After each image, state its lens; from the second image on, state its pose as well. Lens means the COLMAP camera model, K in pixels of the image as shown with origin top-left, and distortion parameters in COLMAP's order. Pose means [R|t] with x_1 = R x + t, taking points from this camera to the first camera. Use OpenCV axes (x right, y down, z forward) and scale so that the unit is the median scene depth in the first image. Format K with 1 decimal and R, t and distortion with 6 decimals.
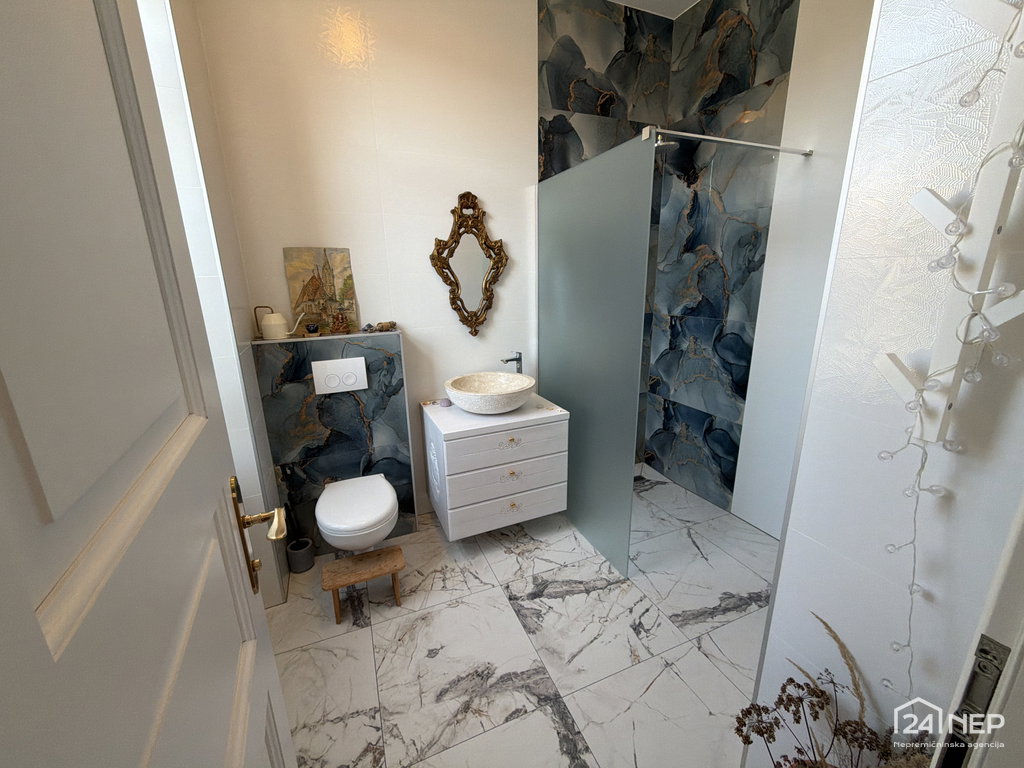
lens RADIAL K [[406.9, 0, 508.2], [0, 406.9, 385.2], [0, 0, 1]] dist [-0.000884, 0.000253]
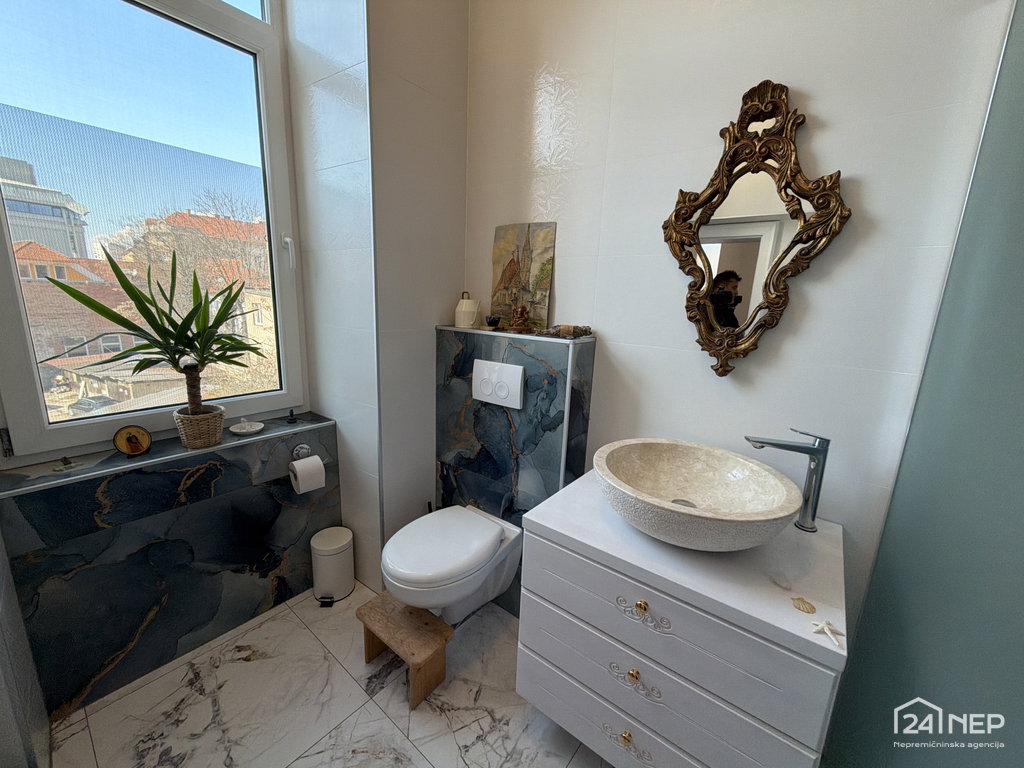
lens RADIAL K [[406.9, 0, 512.7], [0, 406.9, 384.4], [0, 0, 1]] dist [-0.000884, 0.000253]
pose [[0.481133, 0.221513, -0.848200, 0.416273], [-0.272739, 0.957355, 0.095311, -0.162736], [0.833141, 0.185480, 0.521030, 0.959875]]
